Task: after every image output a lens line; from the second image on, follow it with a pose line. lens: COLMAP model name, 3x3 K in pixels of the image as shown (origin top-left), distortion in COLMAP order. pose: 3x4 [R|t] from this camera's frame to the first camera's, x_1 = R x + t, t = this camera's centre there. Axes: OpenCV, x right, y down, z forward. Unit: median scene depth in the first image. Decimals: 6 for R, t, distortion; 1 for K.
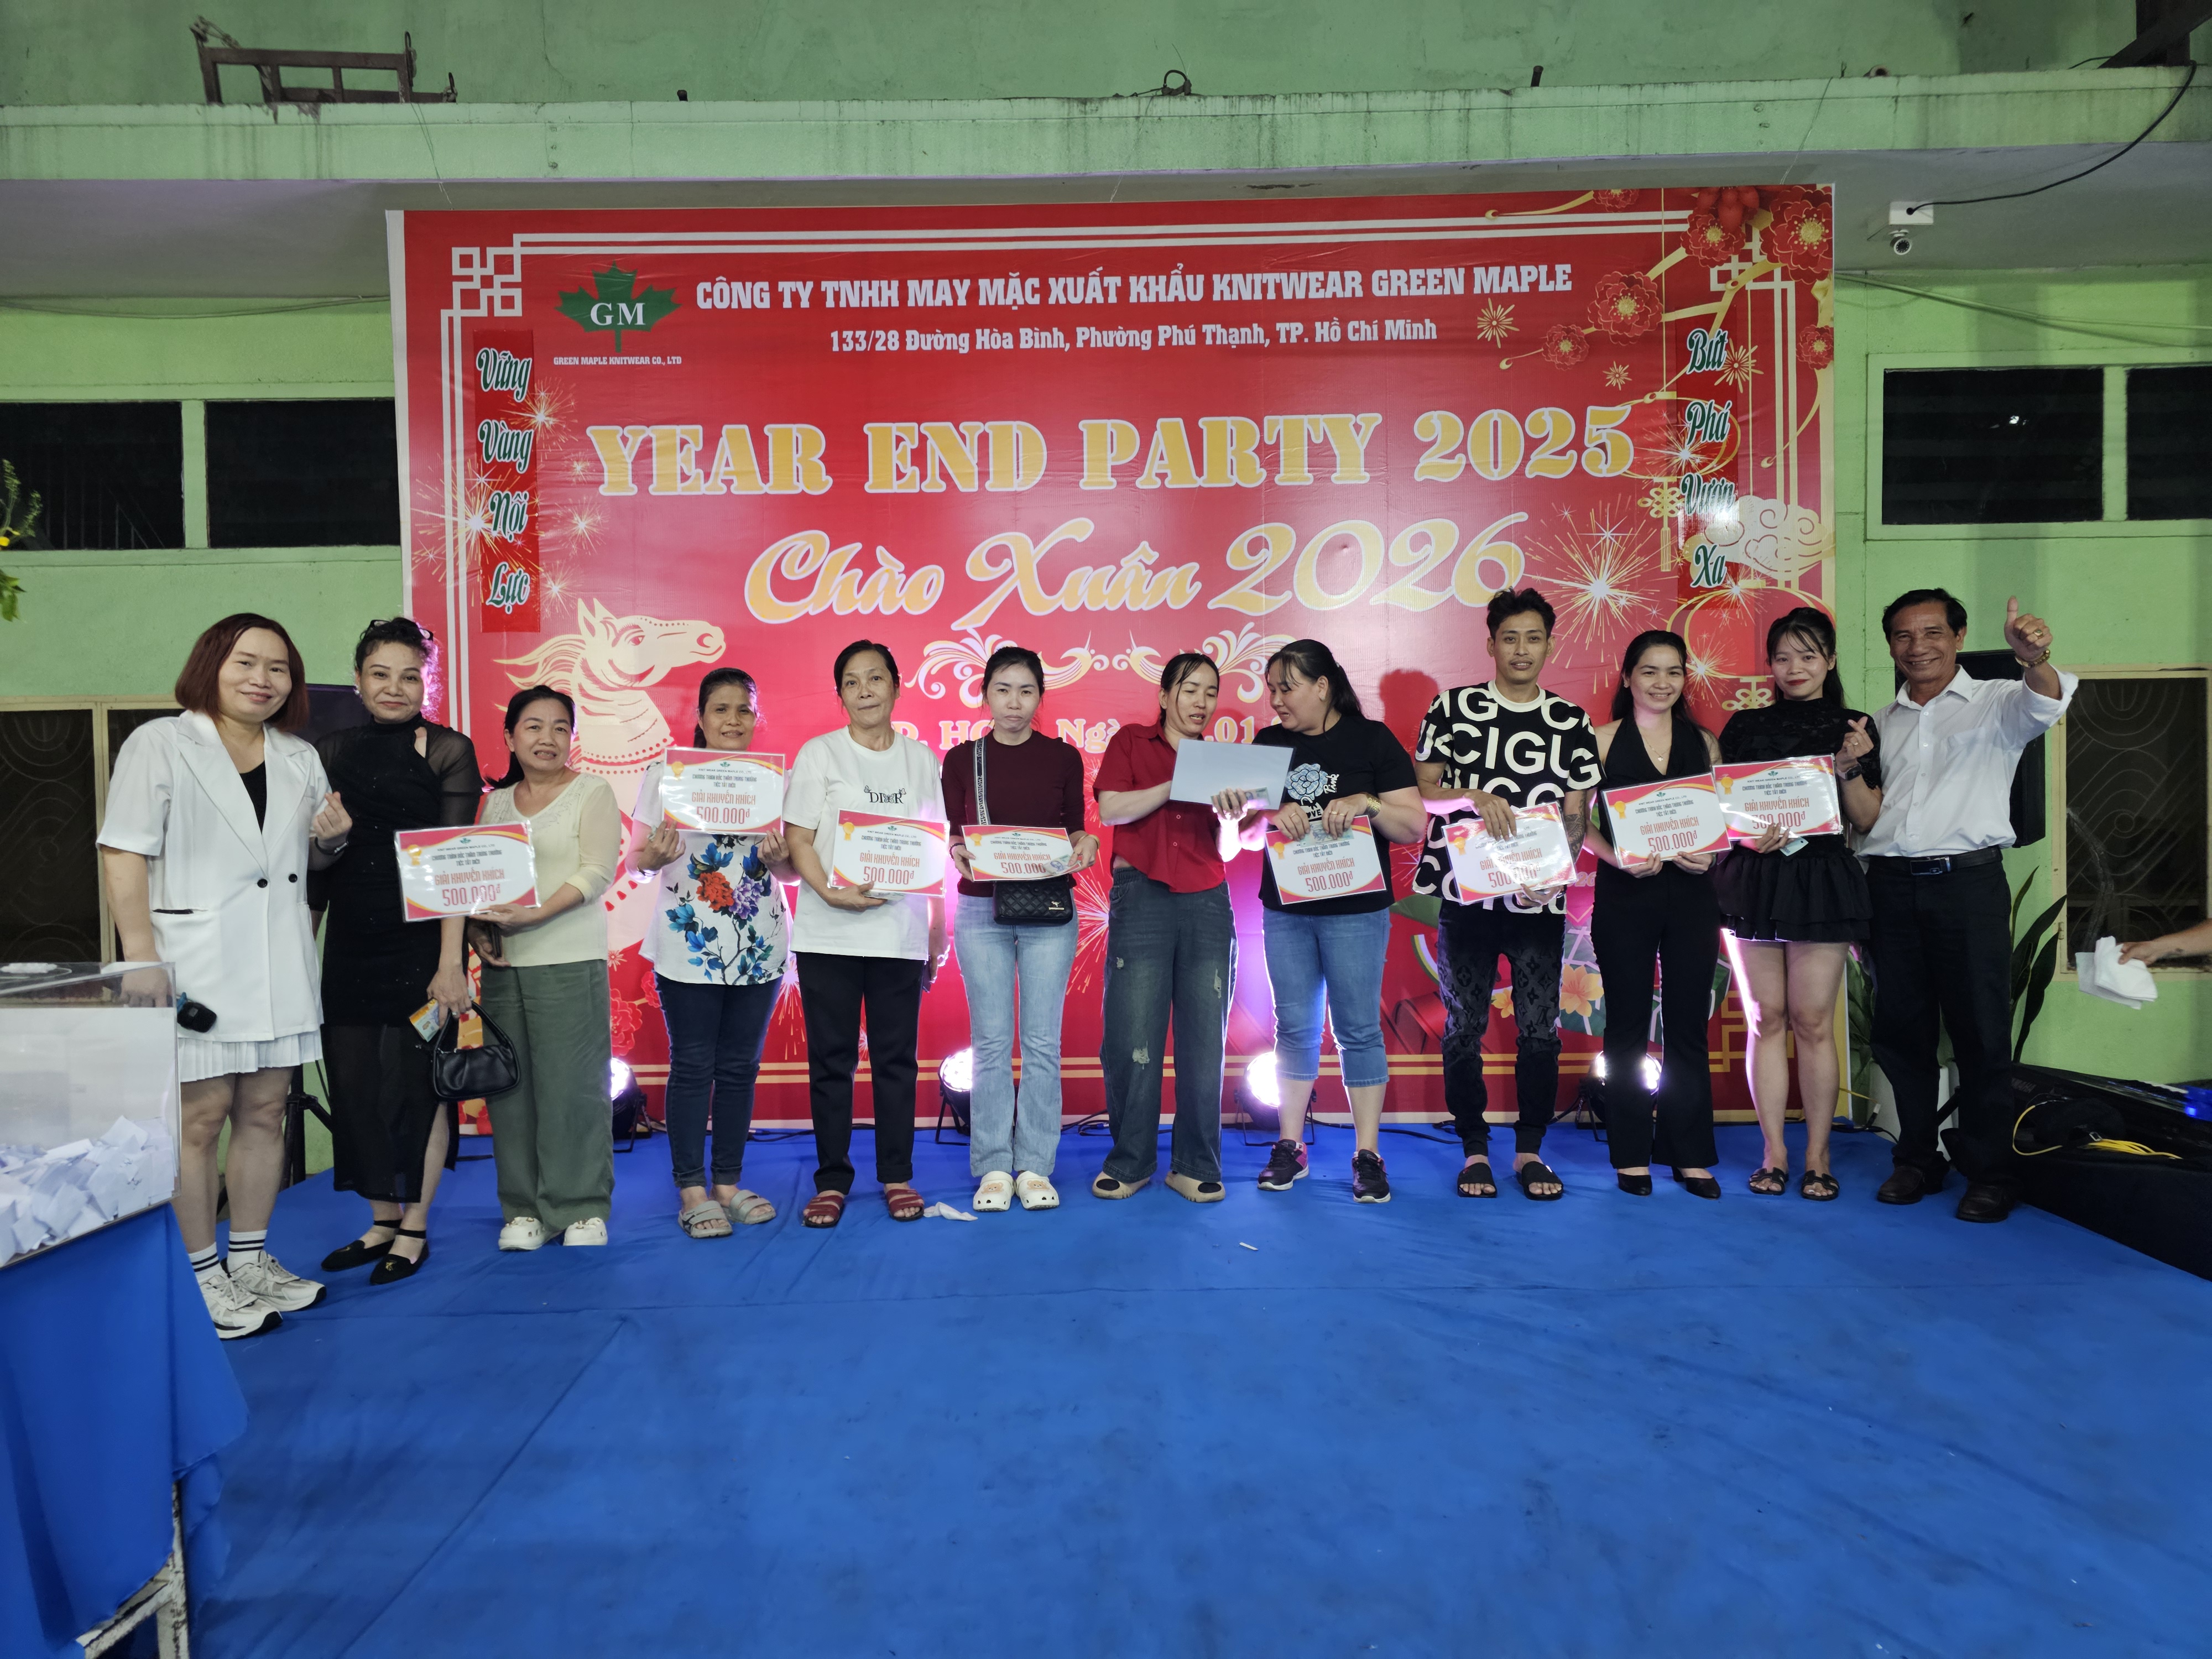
lens RADIAL K [[1476.3, 0, 1092.6], [0, 1476.3, 829.3], [0, 0, 1]] dist [0.078517, -0.078394]
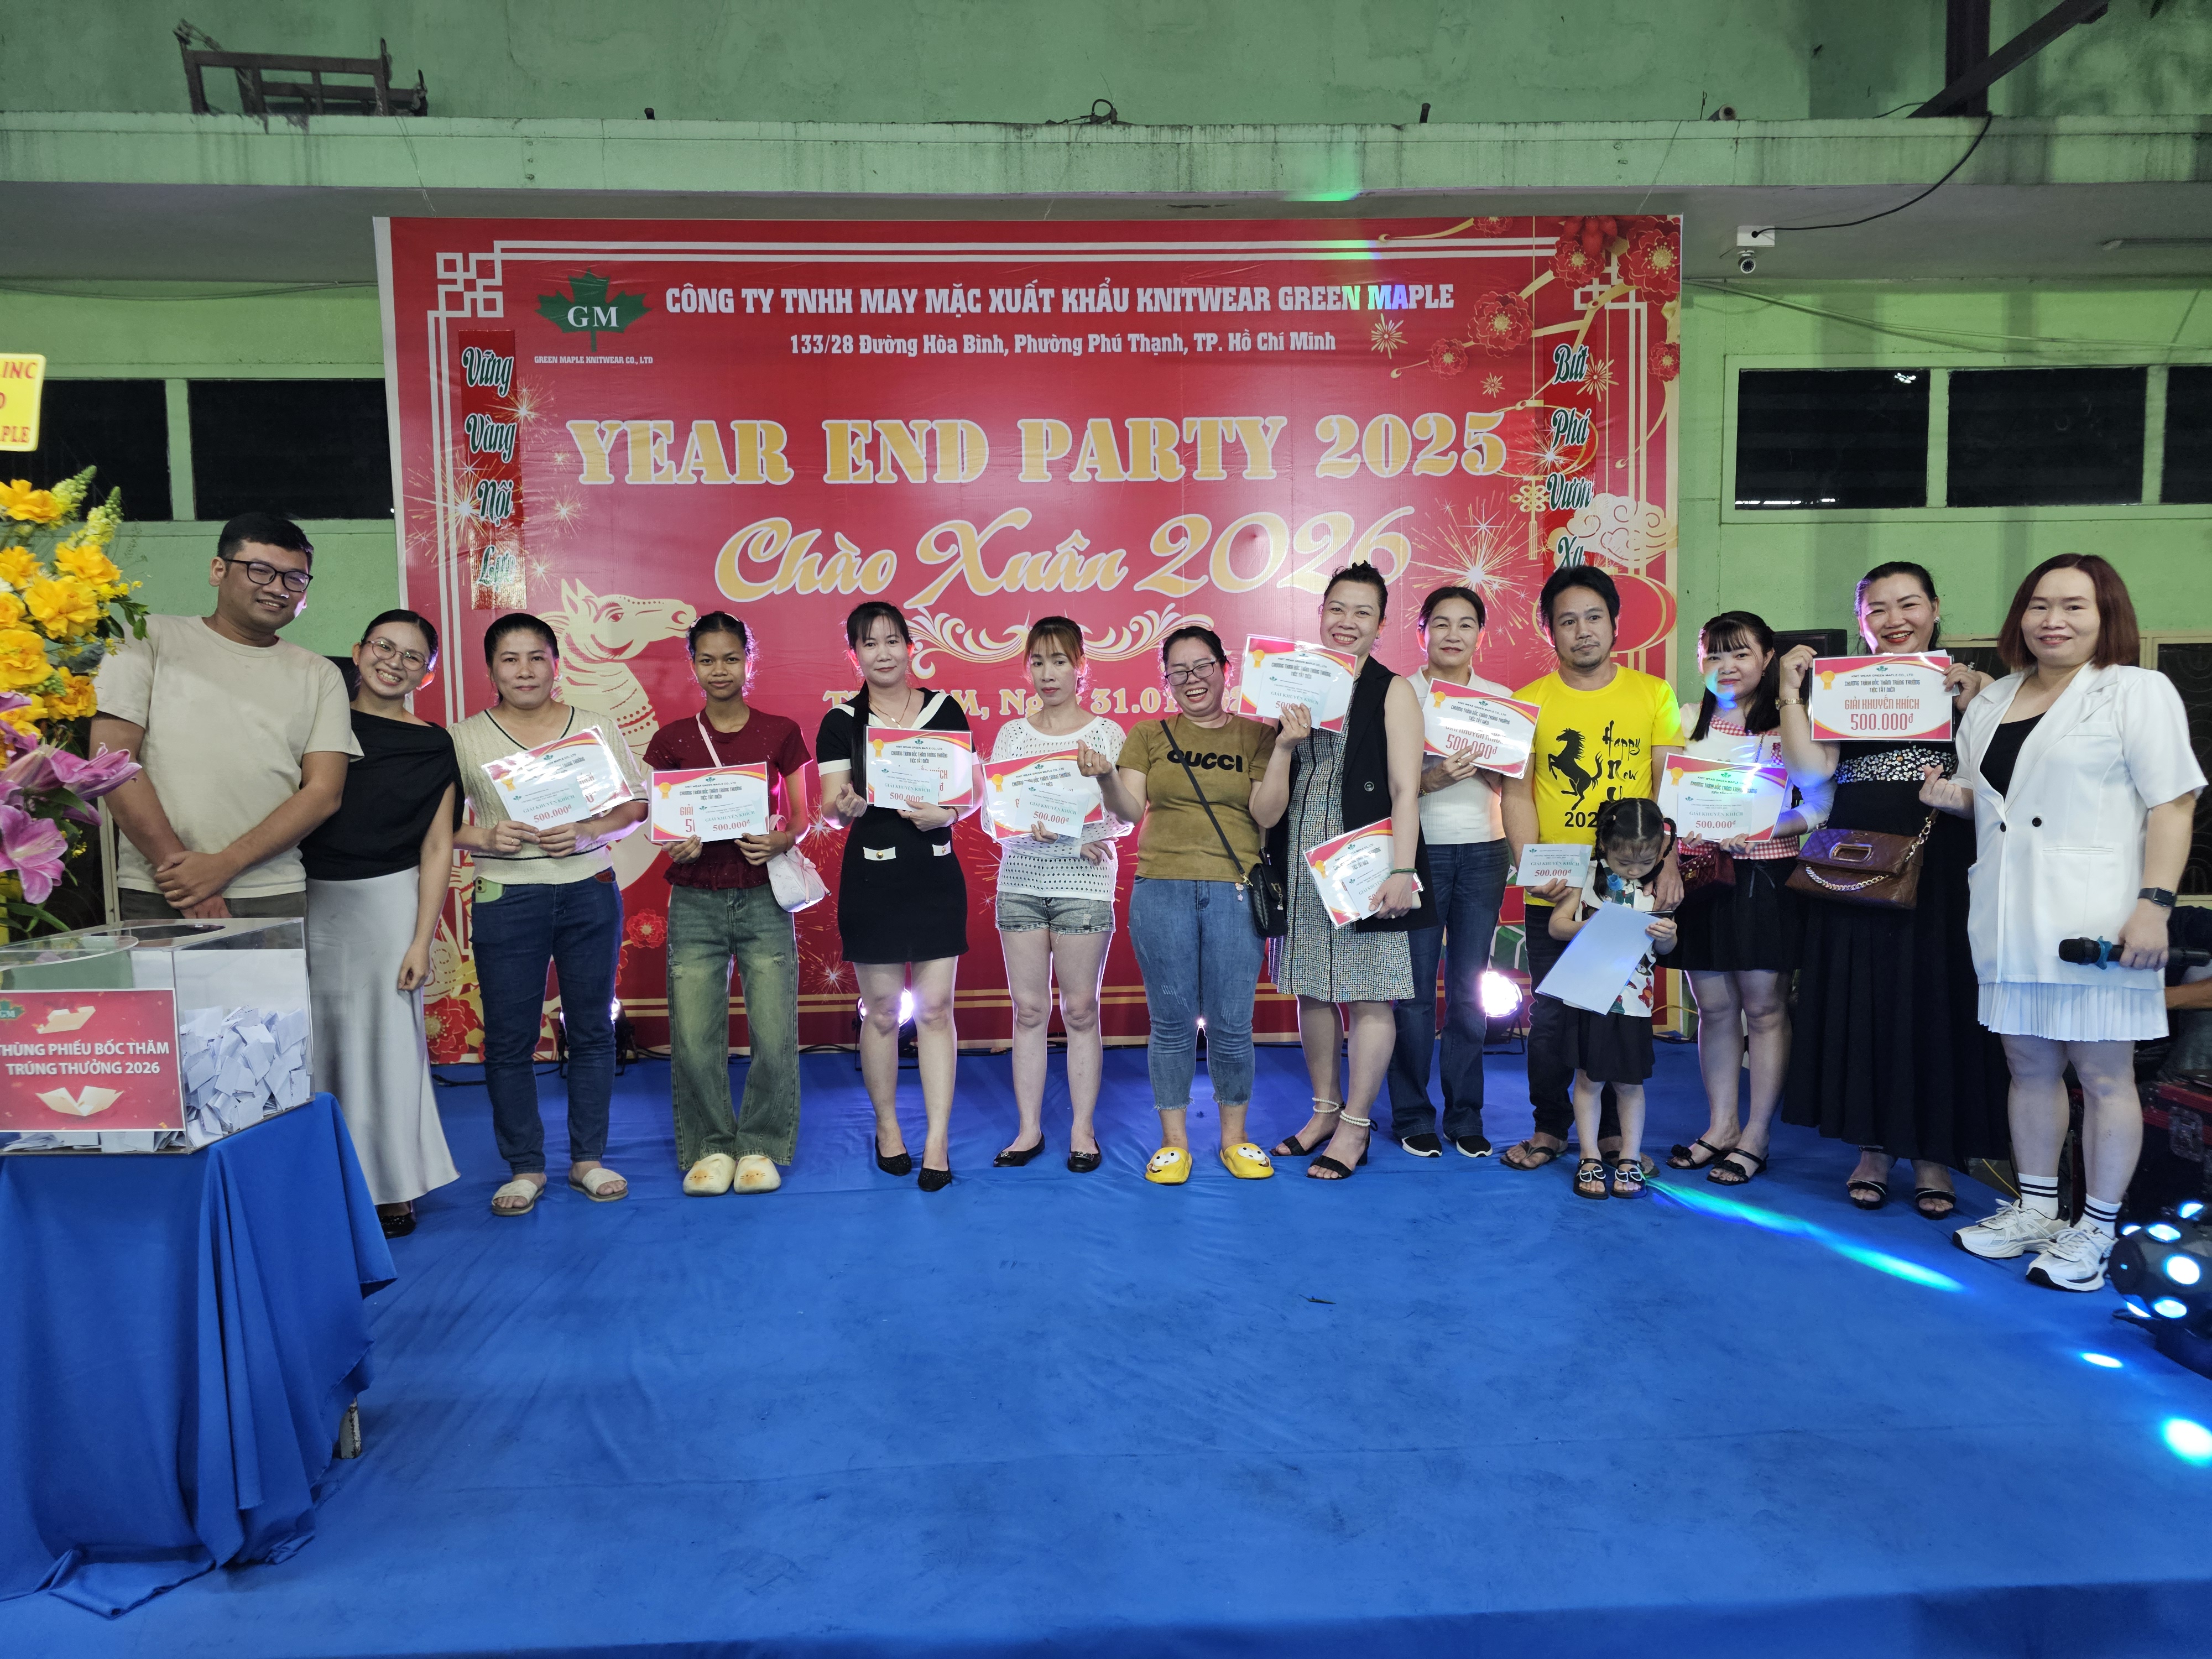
lens RADIAL K [[1471.7, 0, 1113.4], [0, 1471.7, 840.1], [0, 0, 1]] dist [0.071862, -0.063778]
pose [[0.998700, -0.005538, 0.050666, 0.004667], [0.003082, 0.998821, 0.048437, -0.014342], [-0.050875, -0.048218, 0.997540, -0.124617]]
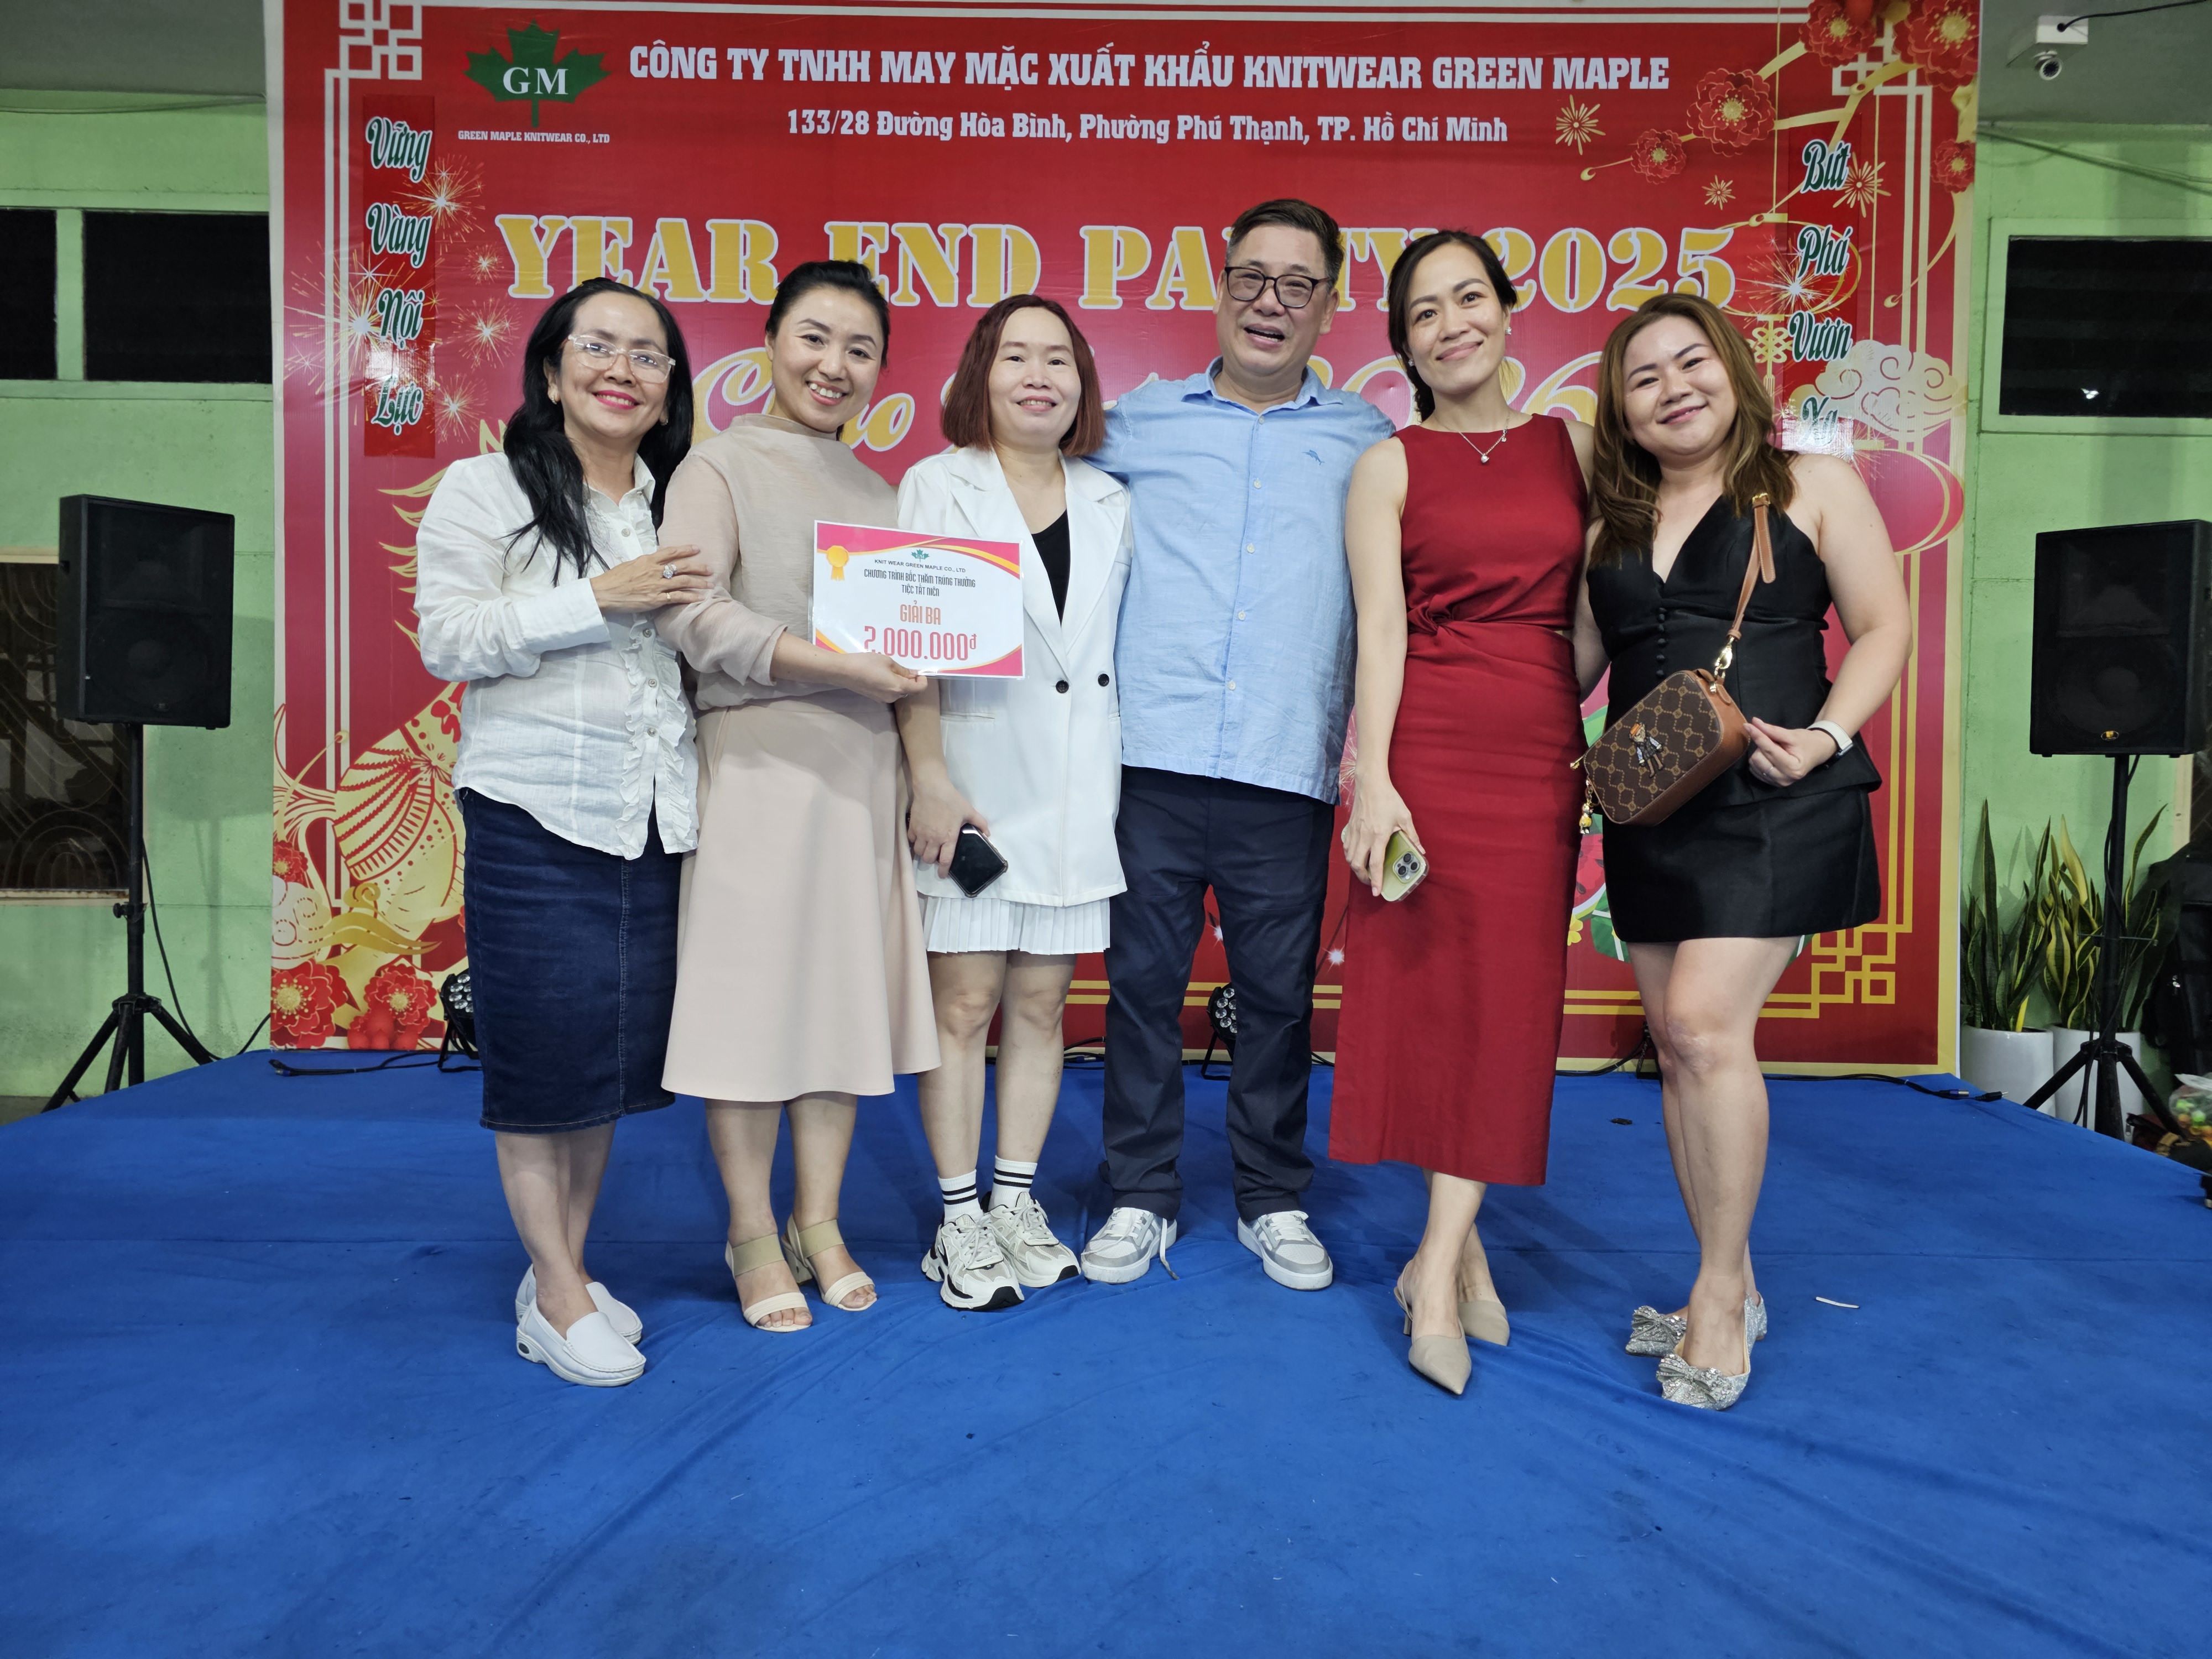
lens RADIAL K [[1494.5, 0, 1120.2], [0, 1494.5, 837.7], [0, 0, 1]] dist [0.047271, -0.032442]
pose [[0.999519, 0.030619, 0.004917, 0.019895], [-0.030686, 0.999429, 0.014122, 0.058718], [-0.004481, -0.014266, 0.999888, 0.142017]]
